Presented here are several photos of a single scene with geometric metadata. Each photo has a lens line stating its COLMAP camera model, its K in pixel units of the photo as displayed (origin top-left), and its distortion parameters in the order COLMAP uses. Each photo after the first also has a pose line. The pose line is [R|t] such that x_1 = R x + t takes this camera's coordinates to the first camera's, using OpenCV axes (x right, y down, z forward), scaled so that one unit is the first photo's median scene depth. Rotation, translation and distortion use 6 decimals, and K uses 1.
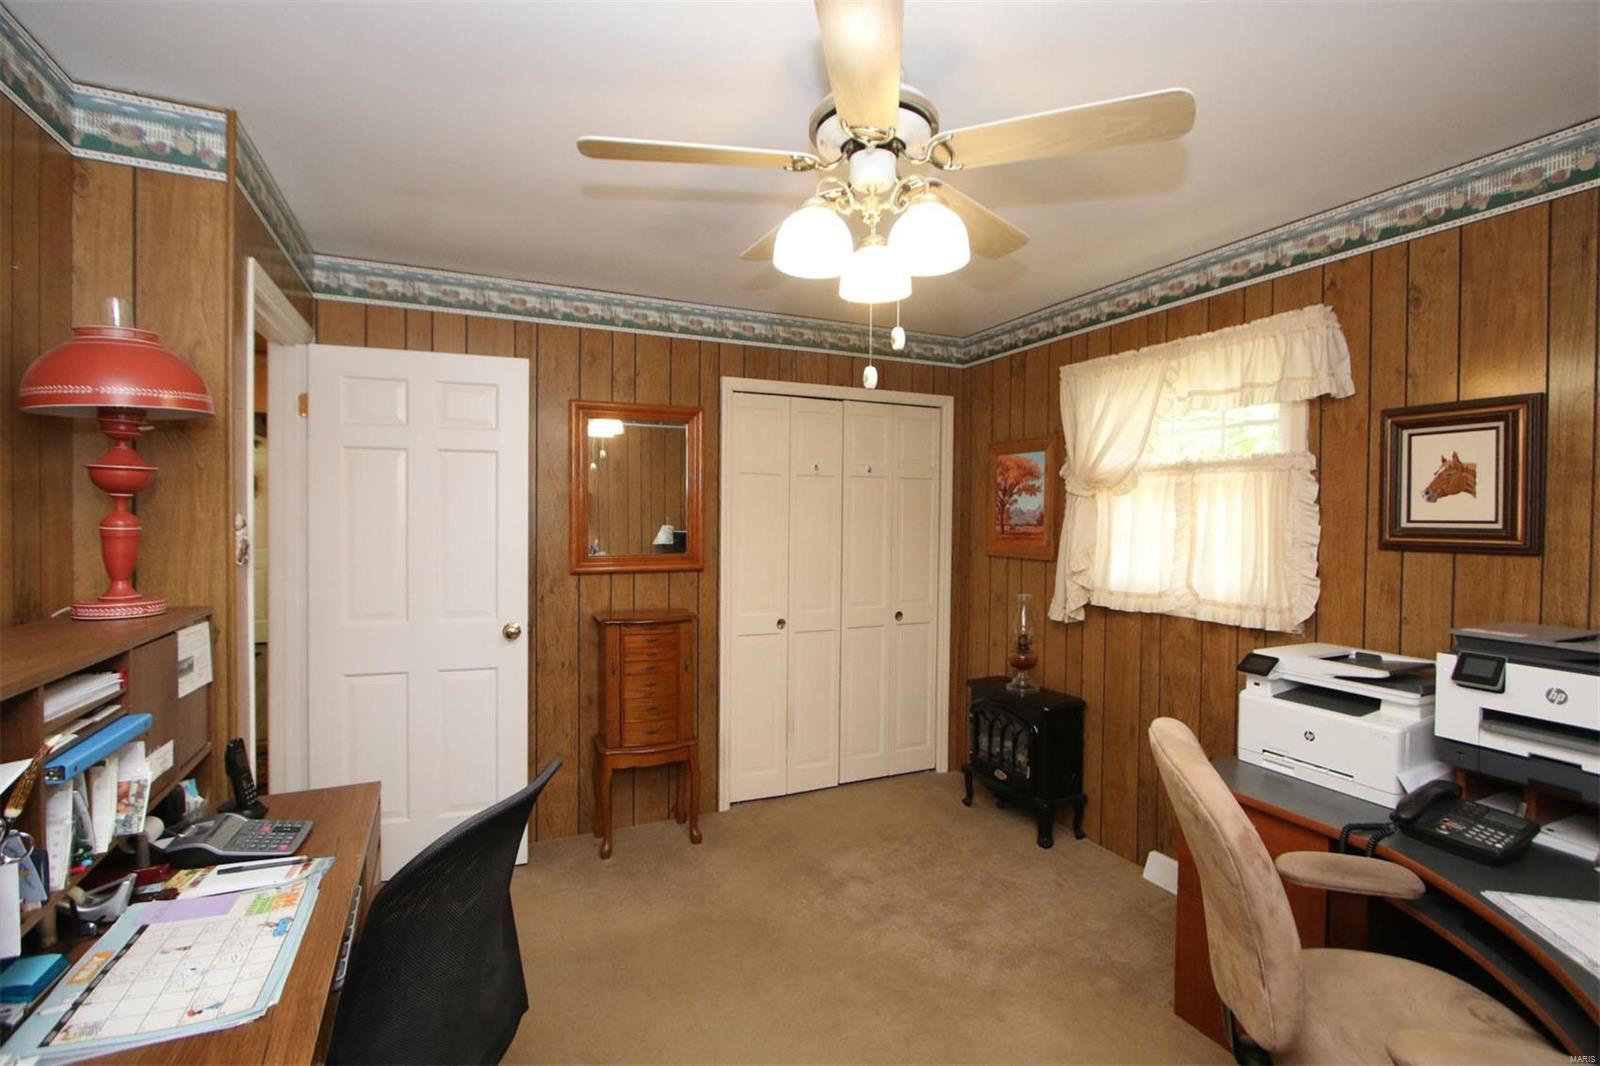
lens RADIAL K [[733.5, 0, 801.1], [0, 733.5, 522.6], [0, 0, 1]] dist [-0.015288, 0.000424]
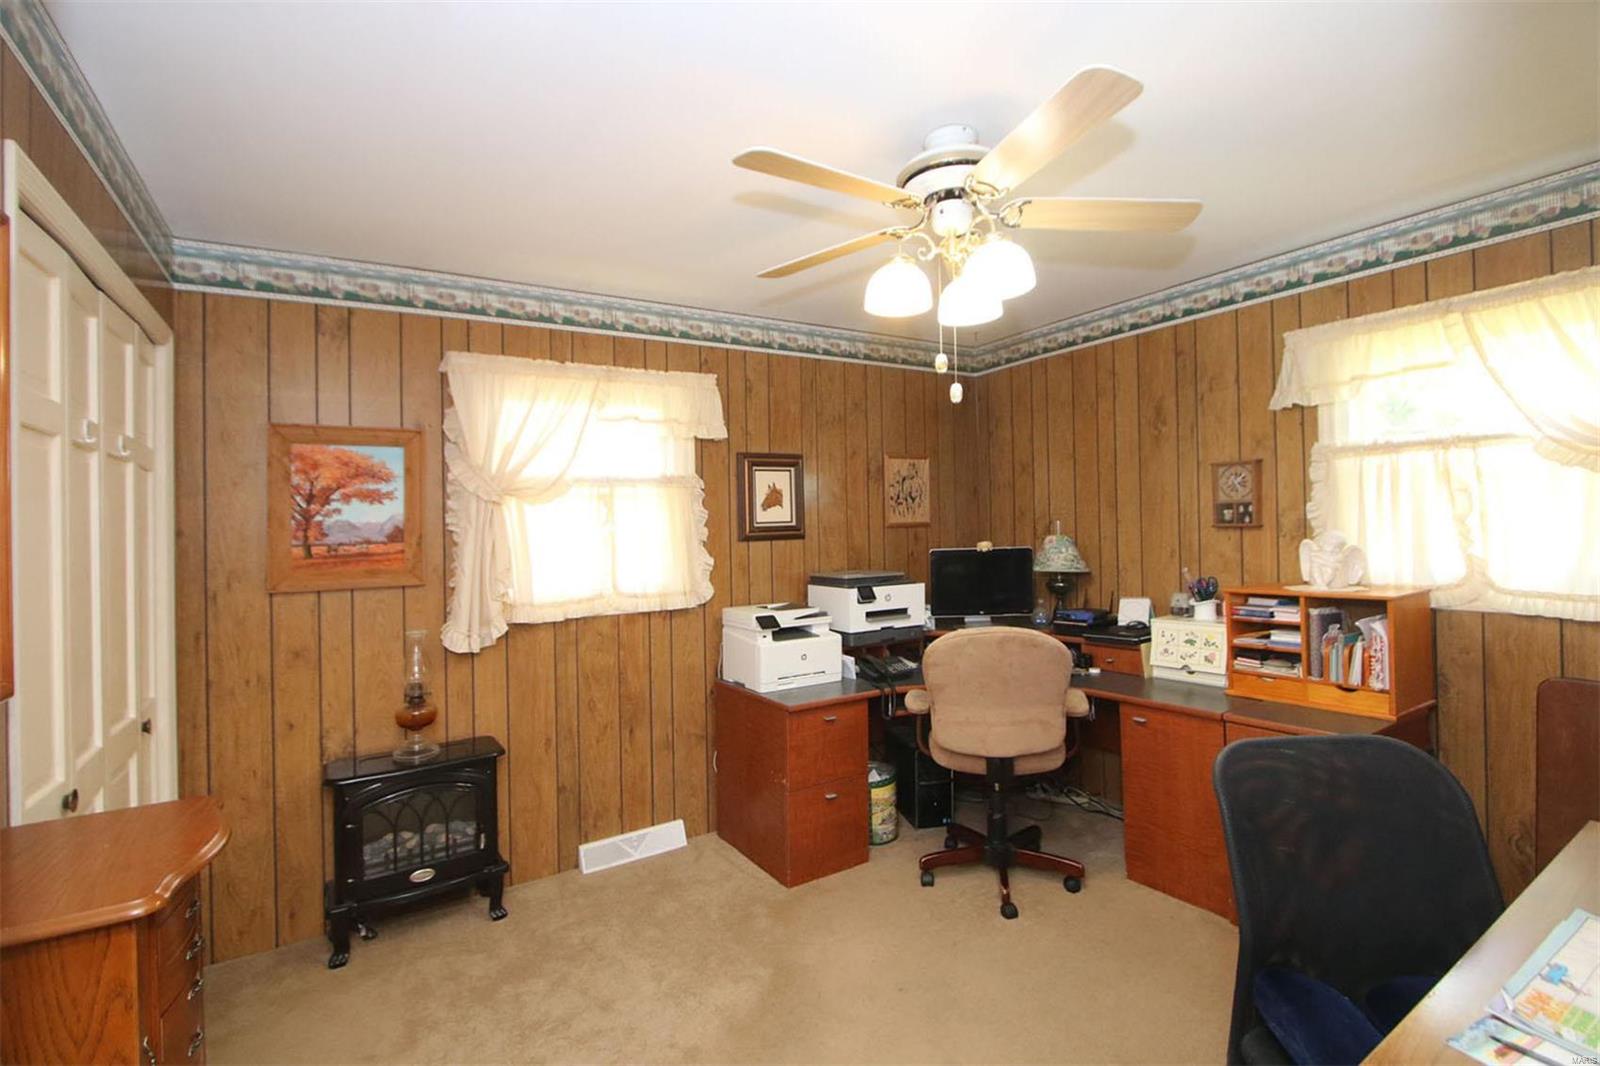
lens RADIAL K [[733.5, 0, 795.9], [0, 733.5, 522.8], [0, 0, 1]] dist [-0.015288, 0.000424]
pose [[-0.124860, -0.000459, 0.992174, -0.634897], [0.039549, 0.999203, 0.005439, -0.005548], [-0.991386, 0.039918, -0.124743, 0.867270]]
